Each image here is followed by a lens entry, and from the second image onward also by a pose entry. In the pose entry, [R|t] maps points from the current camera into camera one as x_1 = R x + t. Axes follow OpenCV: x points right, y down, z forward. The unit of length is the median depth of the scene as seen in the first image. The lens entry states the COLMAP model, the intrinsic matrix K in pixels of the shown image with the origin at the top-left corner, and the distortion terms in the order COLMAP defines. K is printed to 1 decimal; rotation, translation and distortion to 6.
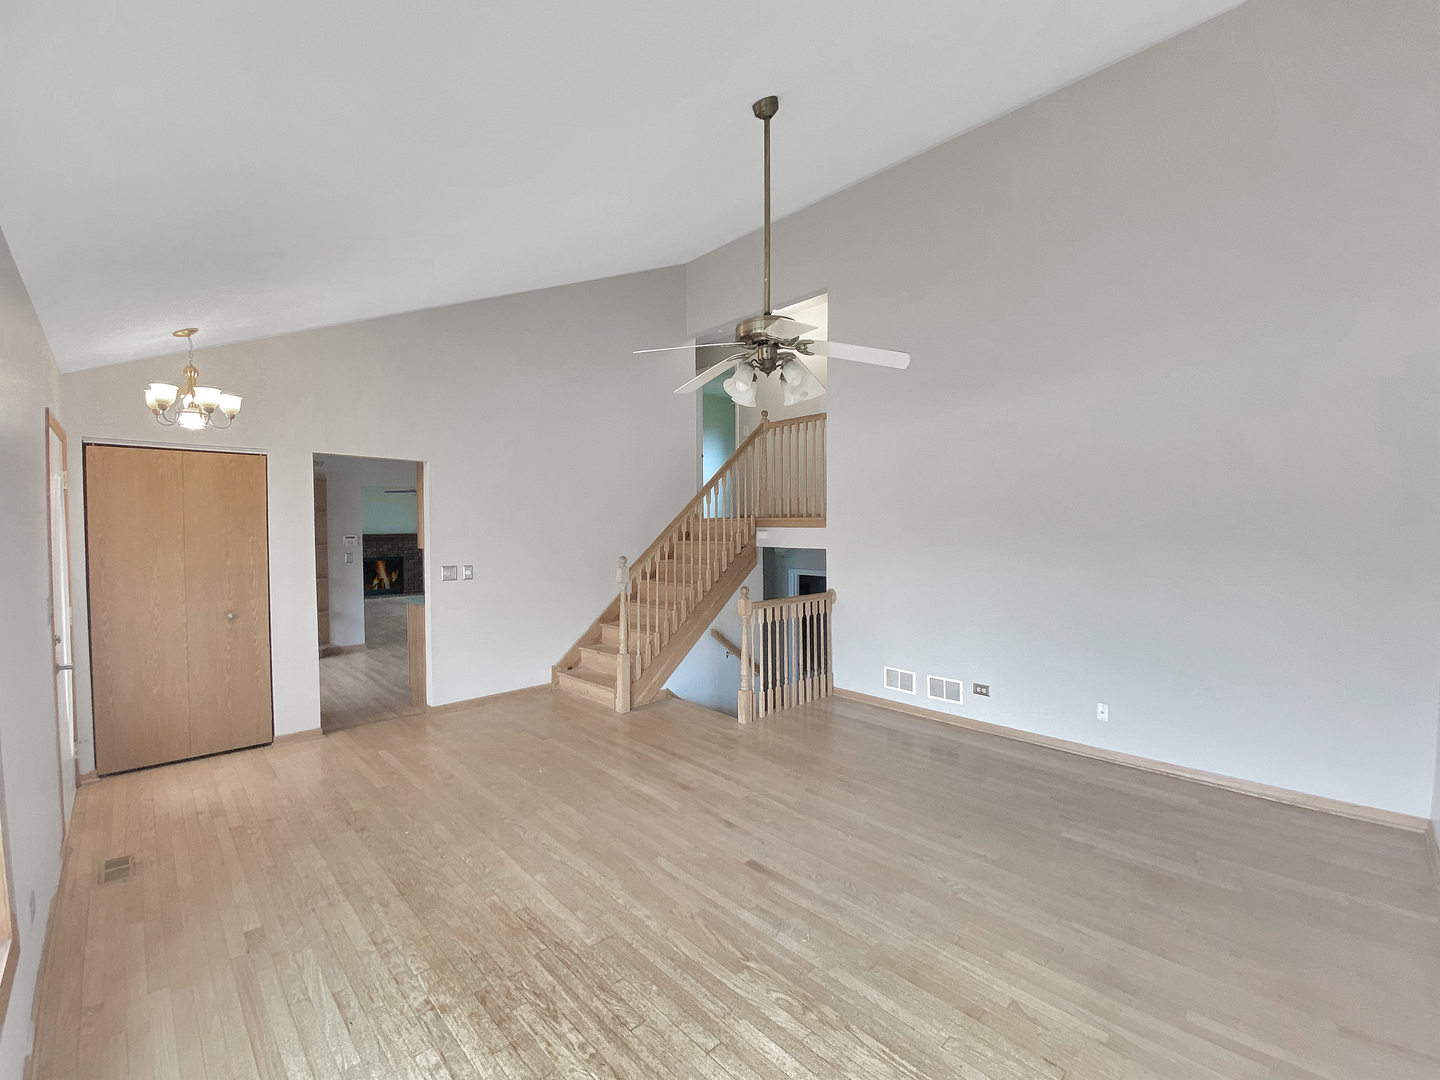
lens RADIAL K [[590.6, 0, 711.5], [0, 590.6, 542.2], [0, 0, 1]] dist [0.000698, -0.000250]
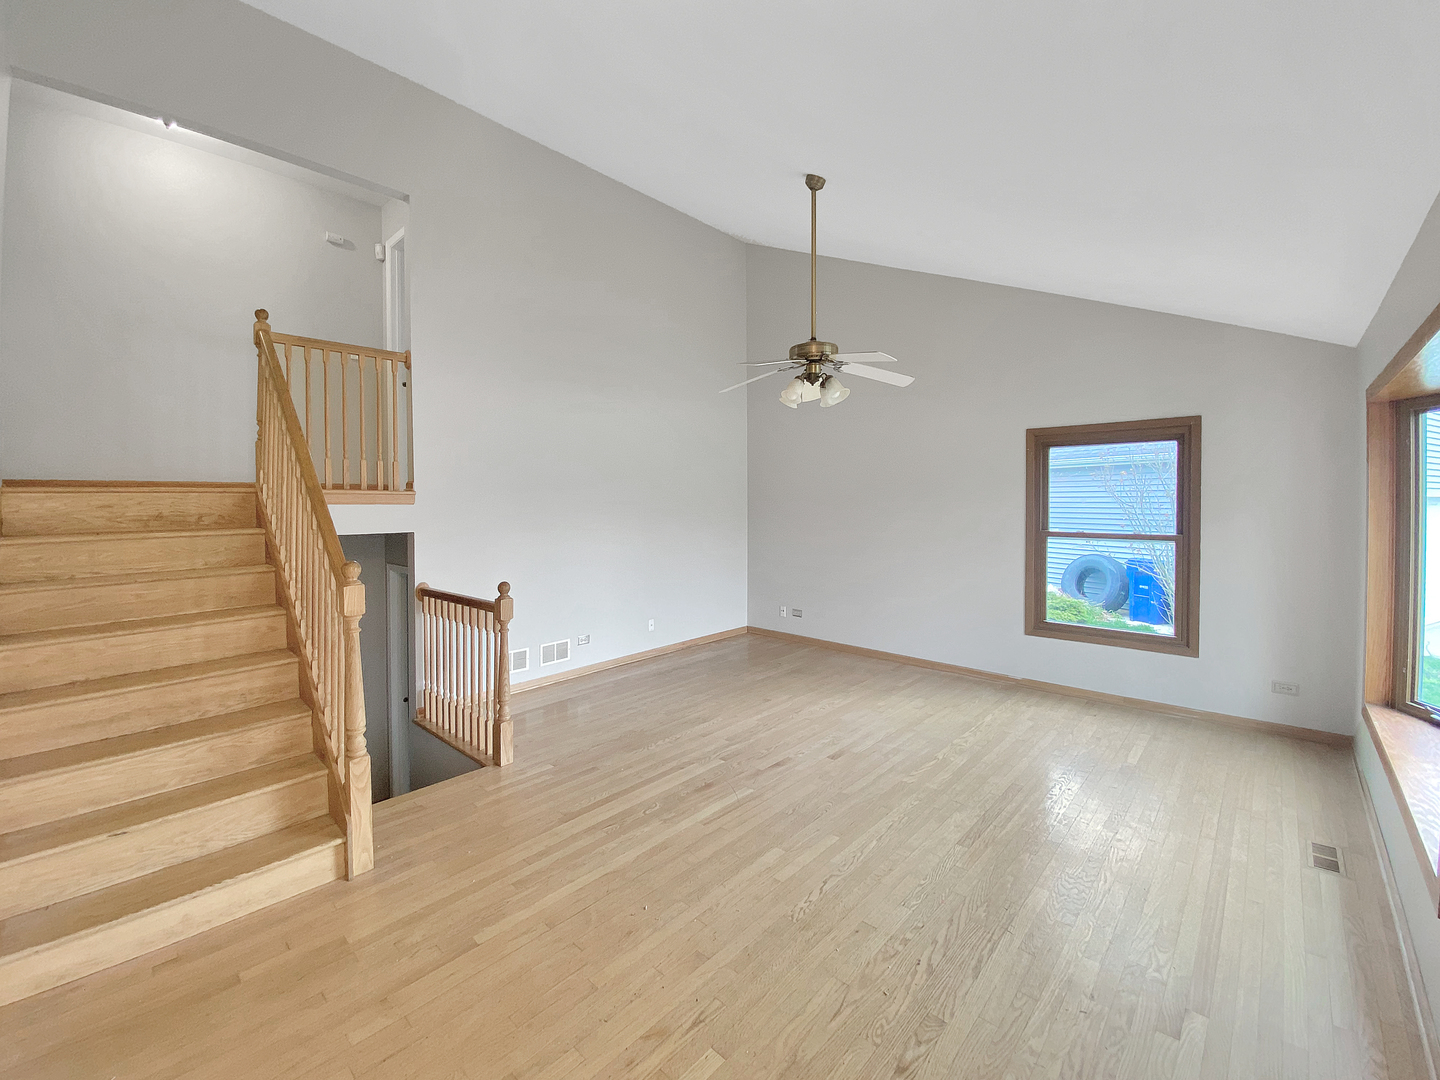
lens RADIAL K [[590.6, 0, 711.5], [0, 590.6, 542.2], [0, 0, 1]] dist [0.000698, -0.000250]
pose [[-0.026471, -0.075794, 0.996772, -1.046925], [0.043564, 0.996087, 0.076899, -0.036279], [-0.998700, 0.045459, -0.023066, 1.124548]]
